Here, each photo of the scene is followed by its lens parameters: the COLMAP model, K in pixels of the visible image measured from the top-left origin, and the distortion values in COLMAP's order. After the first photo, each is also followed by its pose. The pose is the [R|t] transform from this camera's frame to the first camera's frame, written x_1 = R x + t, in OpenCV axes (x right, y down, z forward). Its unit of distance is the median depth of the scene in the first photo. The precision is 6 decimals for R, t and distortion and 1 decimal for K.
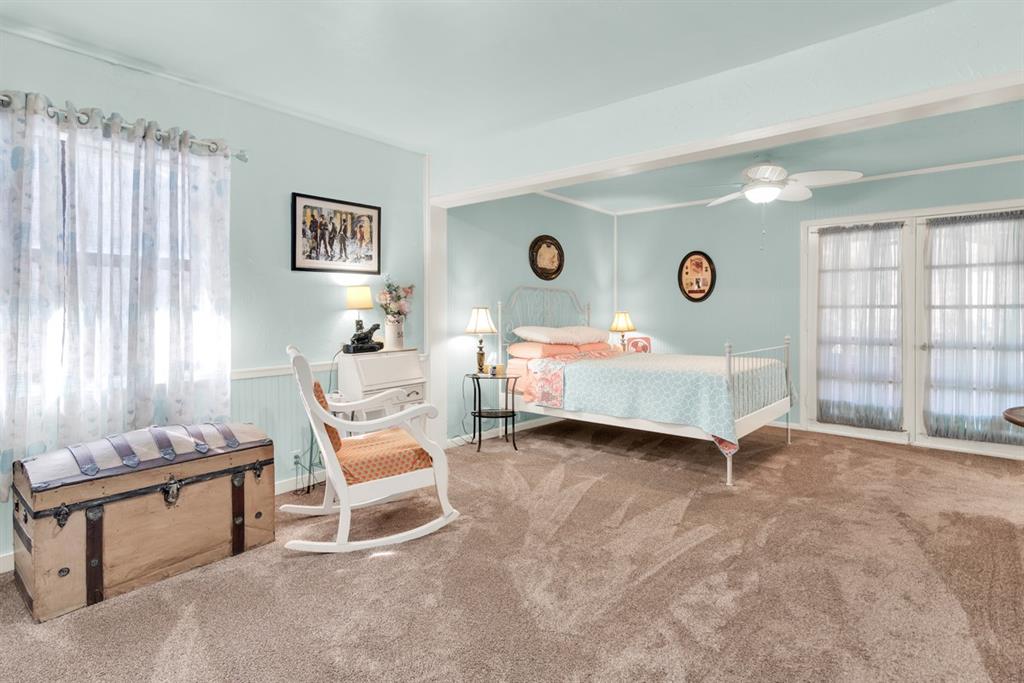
lens RADIAL K [[511.9, 0, 509.4], [0, 511.9, 321.6], [0, 0, 1]] dist [0.001330, 0.000161]
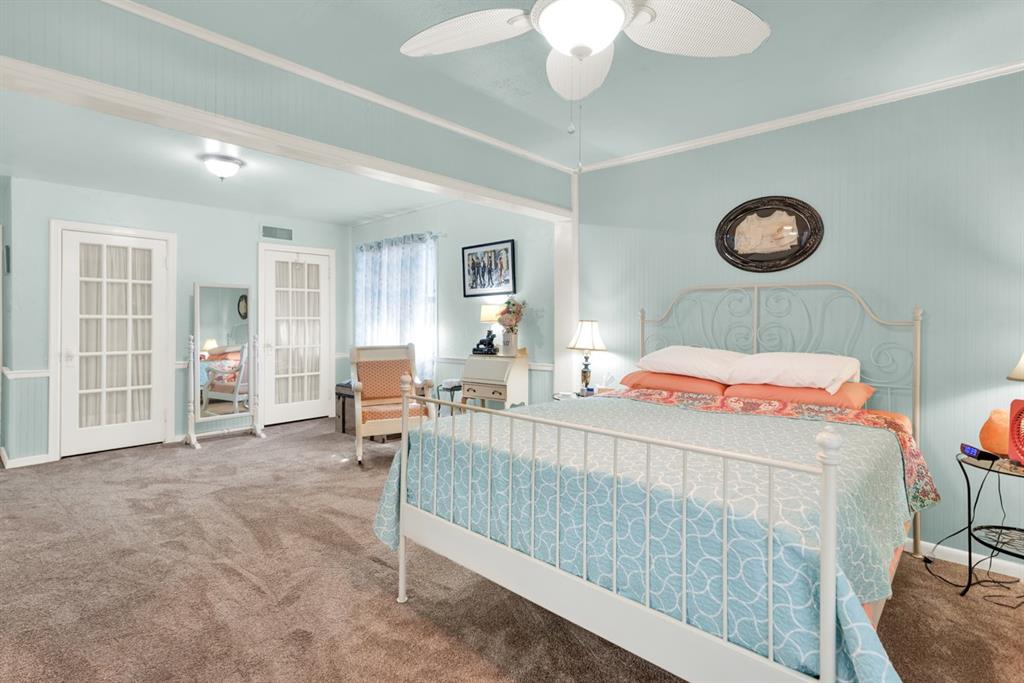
lens RADIAL K [[511.9, 0, 509.4], [0, 511.9, 321.6], [0, 0, 1]] dist [0.001330, 0.000161]
pose [[-0.037538, 0.001236, -0.999294, 1.035707], [-0.017237, 0.999850, 0.001885, -0.029617], [0.999147, 0.017296, -0.037511, 1.104503]]
